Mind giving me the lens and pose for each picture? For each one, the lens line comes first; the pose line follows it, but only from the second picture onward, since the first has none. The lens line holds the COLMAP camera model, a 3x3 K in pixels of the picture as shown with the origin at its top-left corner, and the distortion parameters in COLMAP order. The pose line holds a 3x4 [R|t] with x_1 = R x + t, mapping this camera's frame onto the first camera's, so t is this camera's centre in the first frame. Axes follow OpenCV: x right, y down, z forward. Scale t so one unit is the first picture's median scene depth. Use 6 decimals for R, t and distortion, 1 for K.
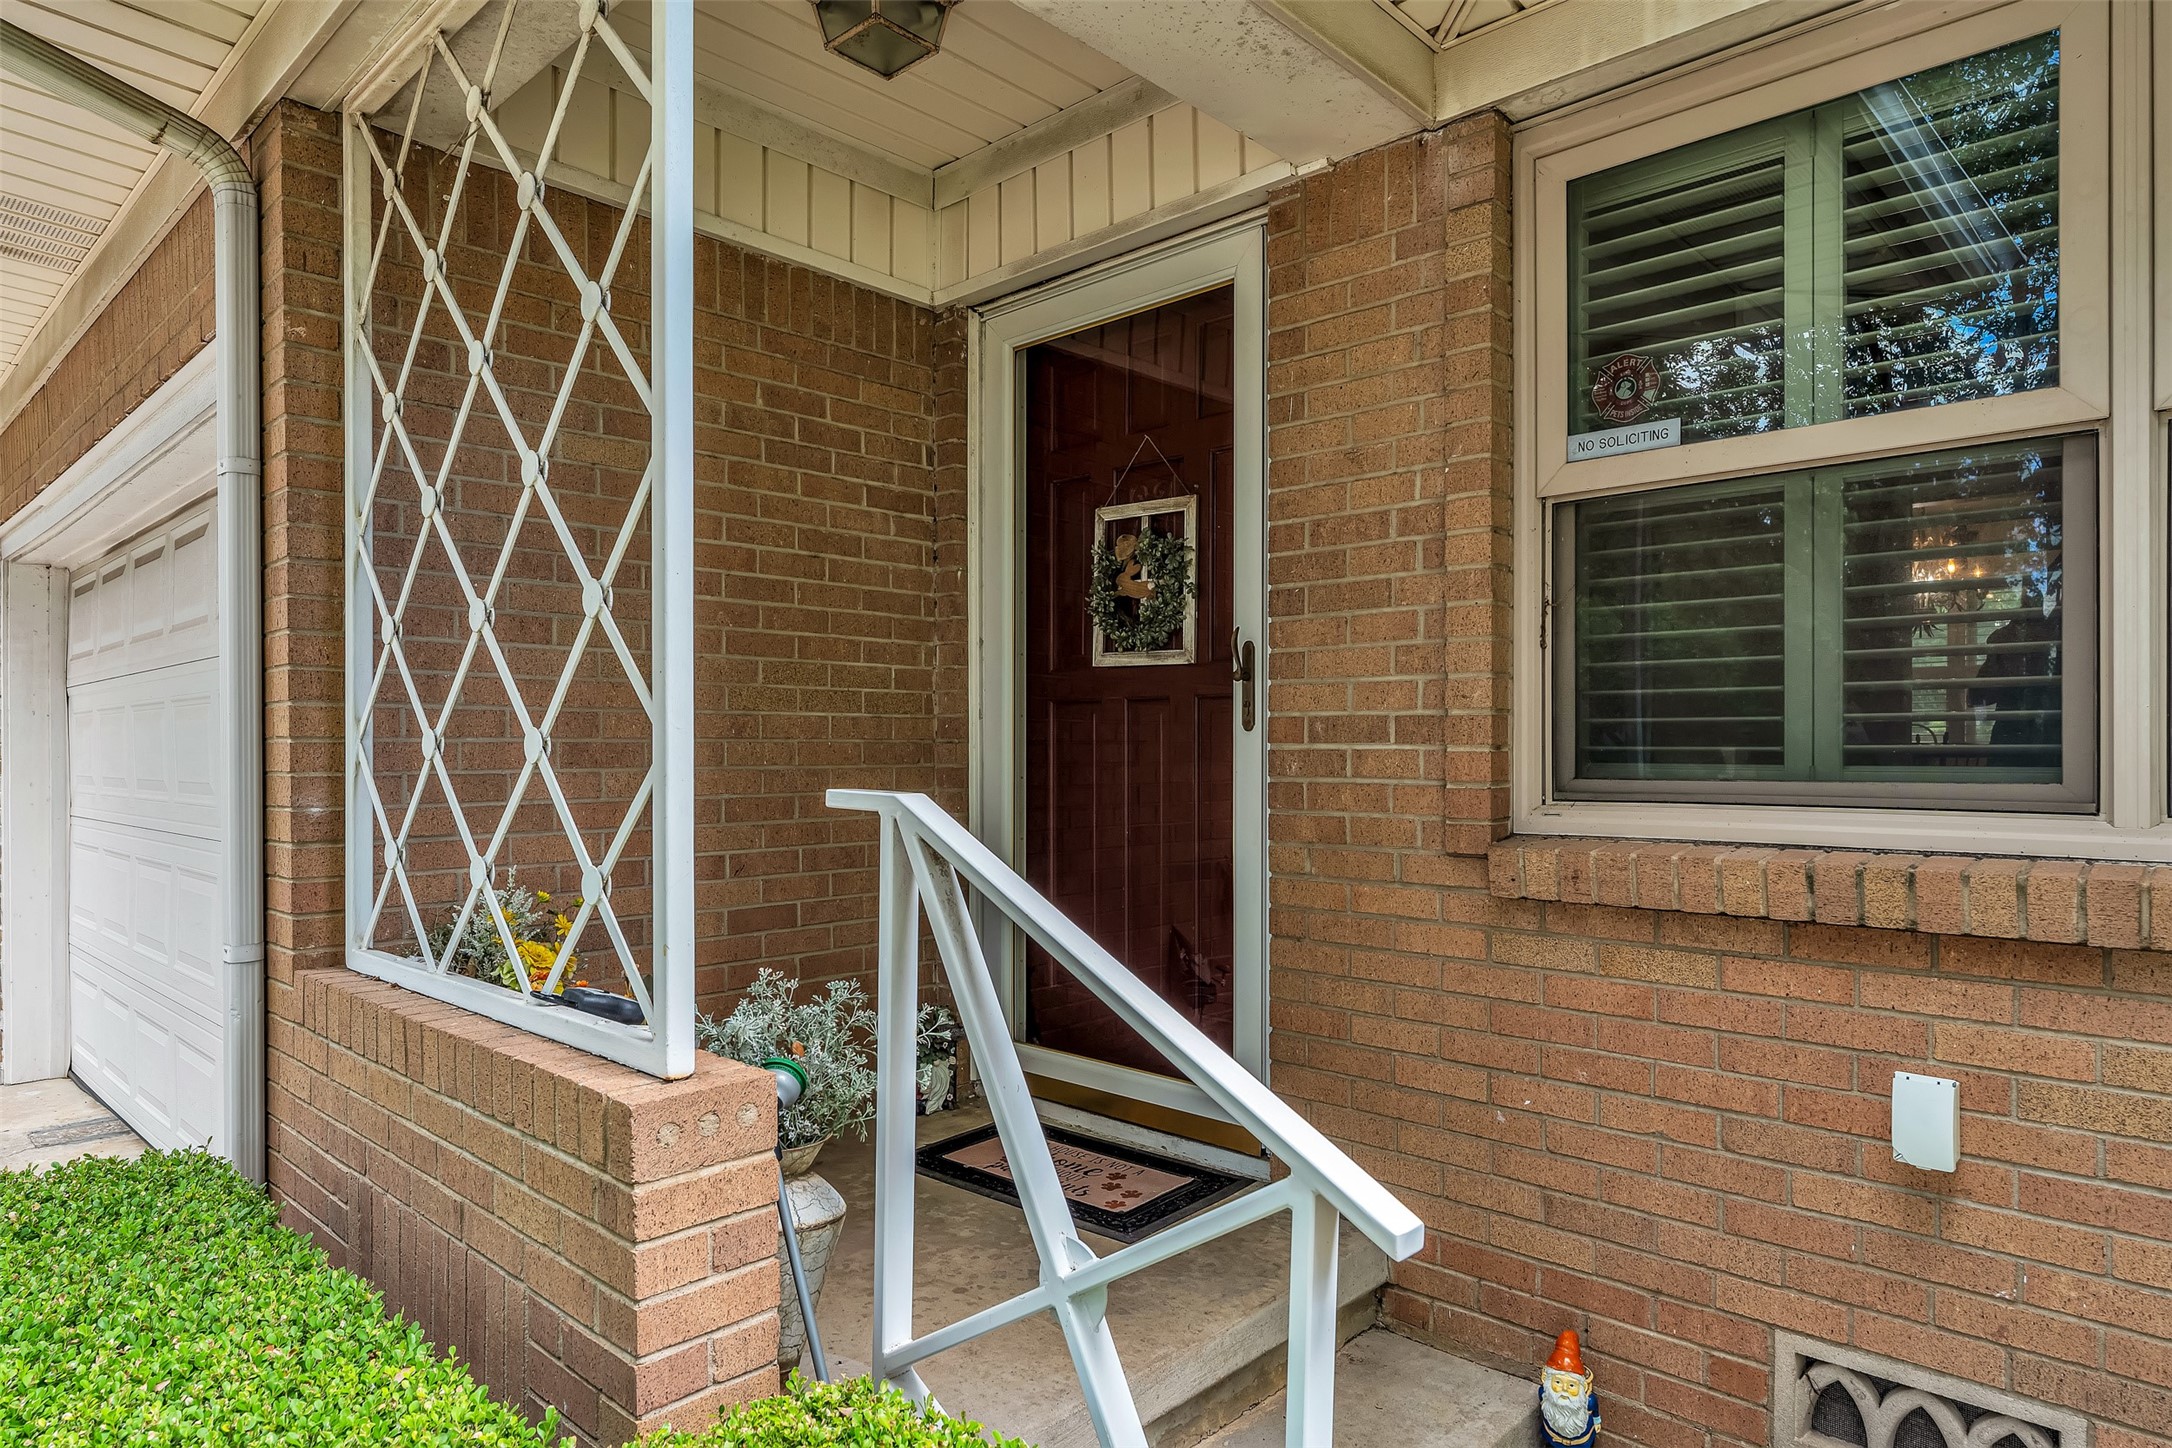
lens RADIAL K [[1278.1, 0, 1093.5], [0, 1278.1, 785.3], [0, 0, 1]] dist [-0.005506, -0.000576]
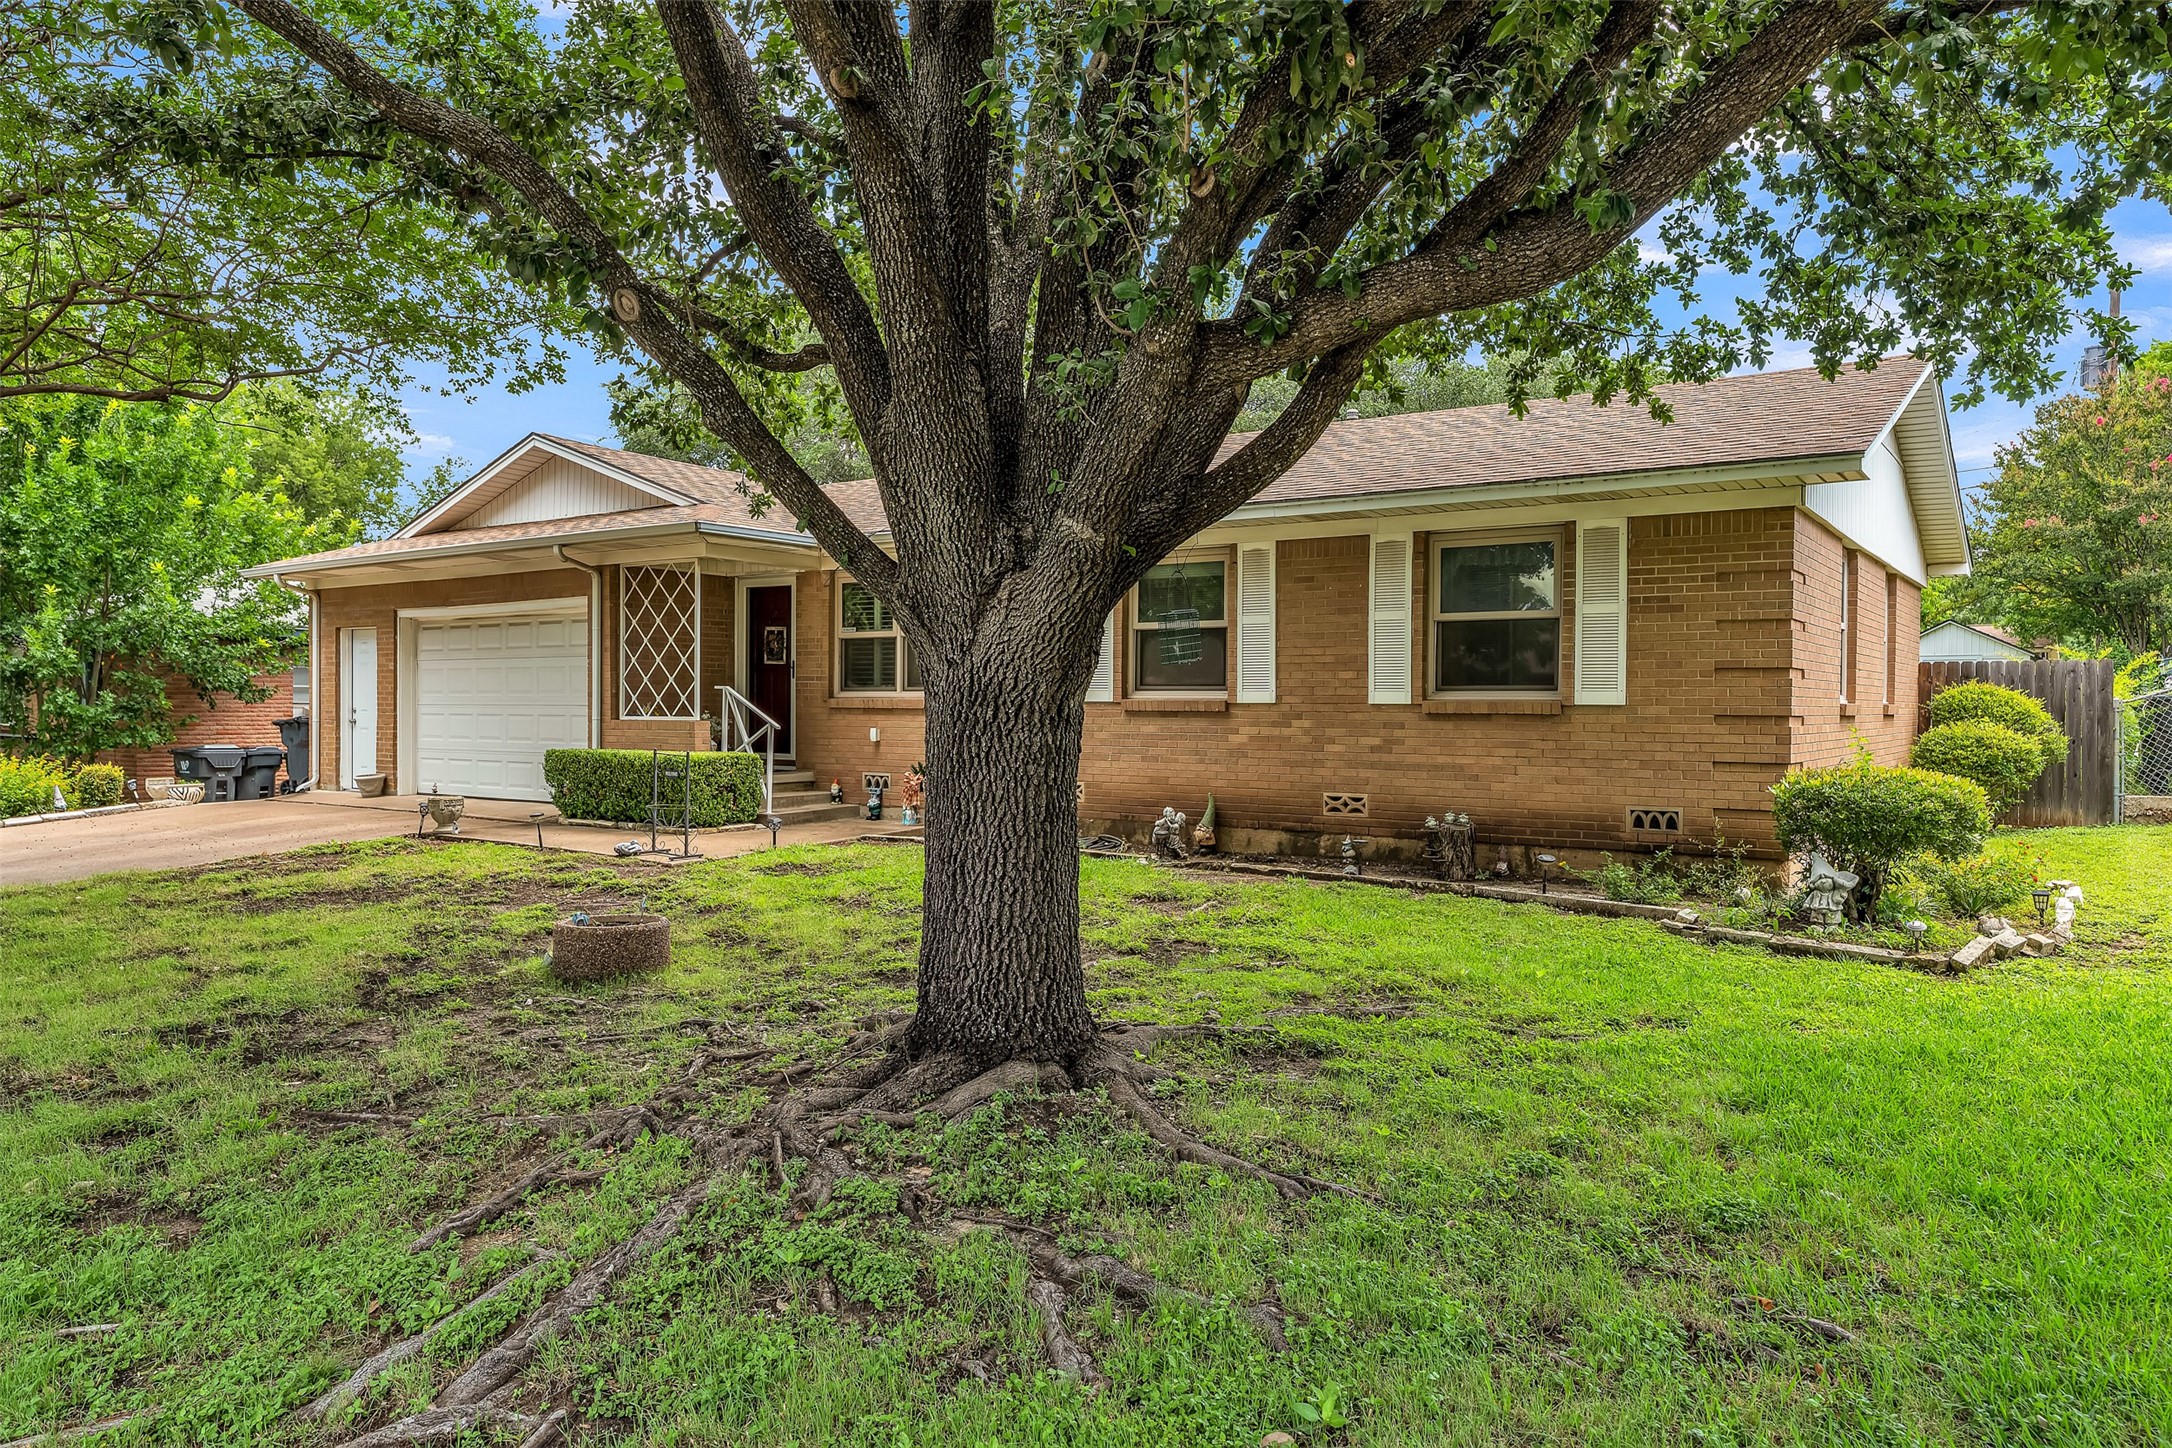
lens RADIAL K [[1452.1, 0, 1092.3], [0, 1452.1, 729.9], [0, 0, 1]] dist [-0.001926, -0.000260]
pose [[0.989174, 0.007982, 0.146532, 0.611420], [-0.007750, 0.999968, -0.002157, 0.221108], [-0.146545, 0.000998, 0.989204, -6.515371]]
